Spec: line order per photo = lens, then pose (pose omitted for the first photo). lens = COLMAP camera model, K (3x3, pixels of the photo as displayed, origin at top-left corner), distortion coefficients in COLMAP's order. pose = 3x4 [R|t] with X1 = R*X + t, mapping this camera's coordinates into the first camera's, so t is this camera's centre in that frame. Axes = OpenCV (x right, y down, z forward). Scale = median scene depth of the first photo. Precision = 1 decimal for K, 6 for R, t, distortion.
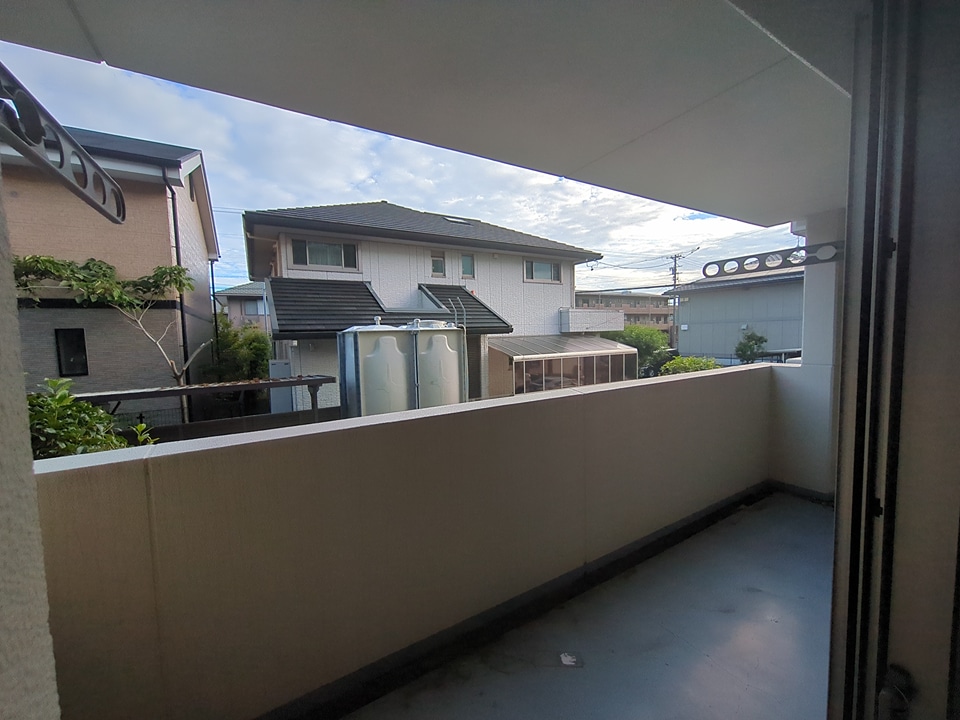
lens RADIAL K [[375.9, 0, 483.8], [0, 375.9, 356.7], [0, 0, 1]] dist [-0.009552, 0.001029]
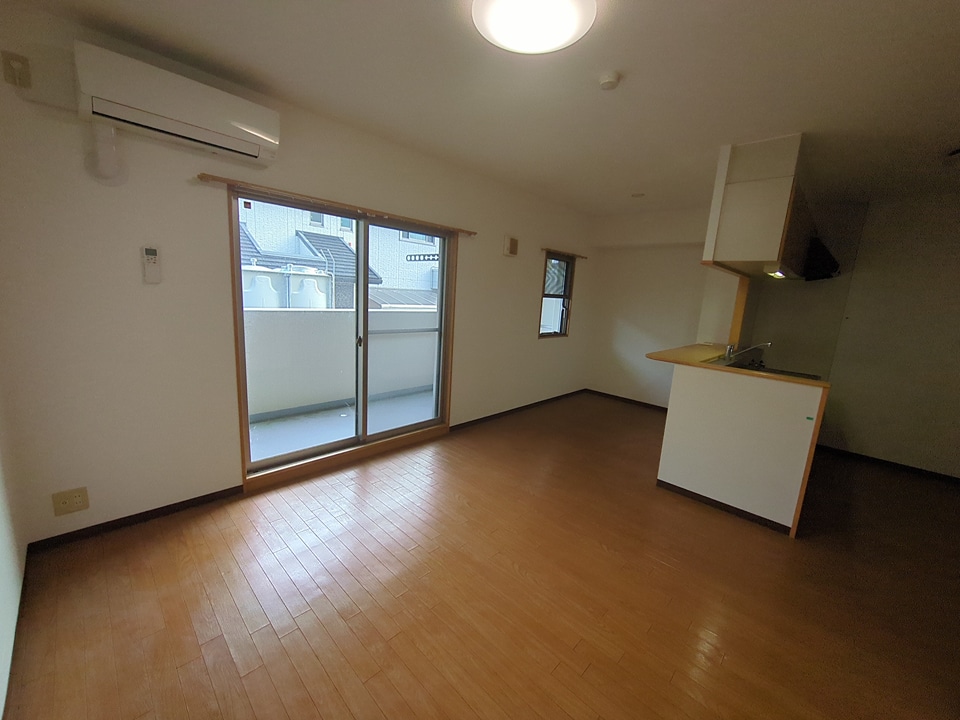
lens RADIAL K [[375.9, 0, 483.8], [0, 375.9, 356.7], [0, 0, 1]] dist [-0.009552, 0.001029]
pose [[0.959338, 0.040228, 0.279380, 0.056059], [-0.071065, 0.992331, 0.101139, 0.017769], [-0.273168, -0.116881, 0.954839, -0.210132]]
